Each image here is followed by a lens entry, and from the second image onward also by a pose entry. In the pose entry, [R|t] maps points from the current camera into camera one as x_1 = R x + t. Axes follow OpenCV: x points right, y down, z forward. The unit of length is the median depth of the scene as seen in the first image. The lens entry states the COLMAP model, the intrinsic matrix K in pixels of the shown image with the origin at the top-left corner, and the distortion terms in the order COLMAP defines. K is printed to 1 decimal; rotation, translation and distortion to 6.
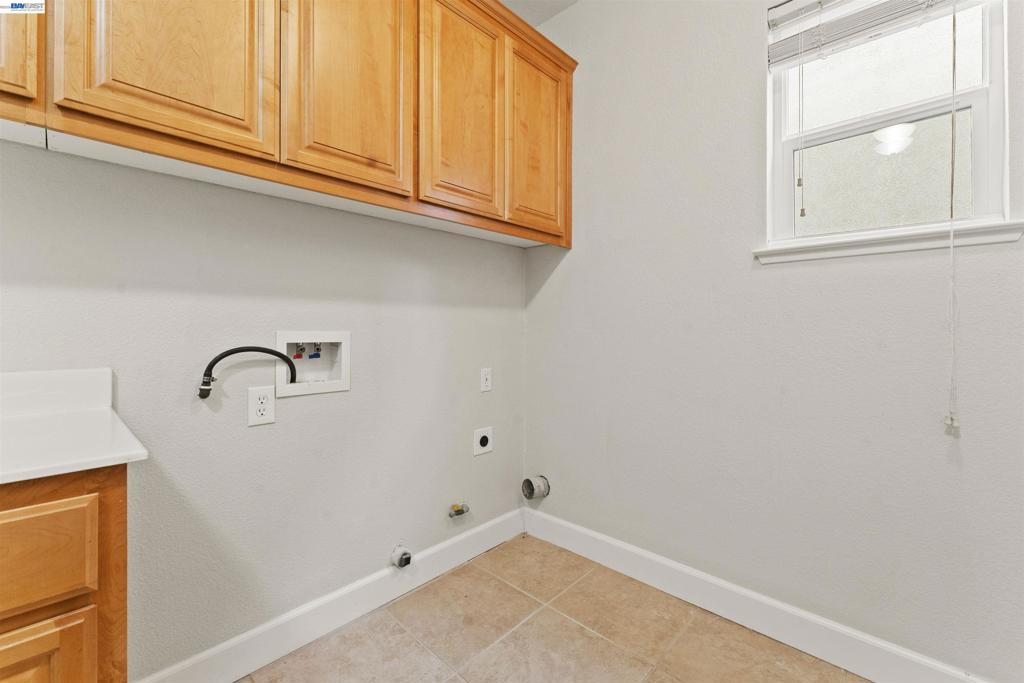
lens RADIAL K [[416.9, 0, 517.6], [0, 416.9, 324.7], [0, 0, 1]] dist [0.001994, -0.000262]
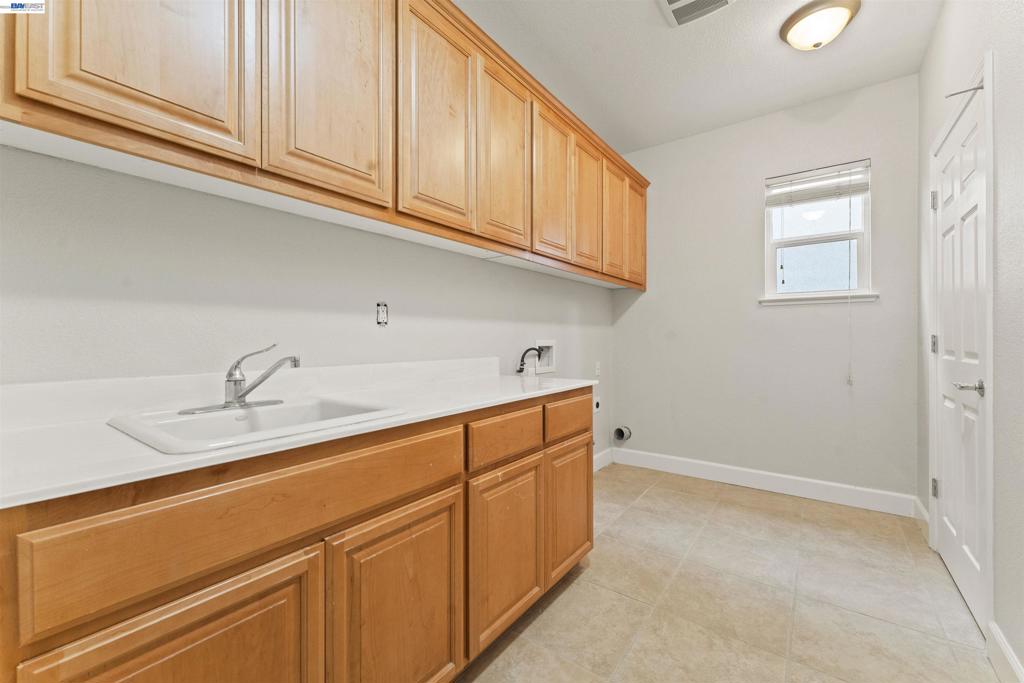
lens RADIAL K [[416.9, 0, 509.5], [0, 416.9, 339.3], [0, 0, 1]] dist [0.001994, -0.000262]
pose [[0.993398, 0.012878, 0.113990, -0.450874], [-0.015070, 0.999717, 0.018389, -0.010509], [-0.113721, -0.019986, 0.993312, -0.451419]]
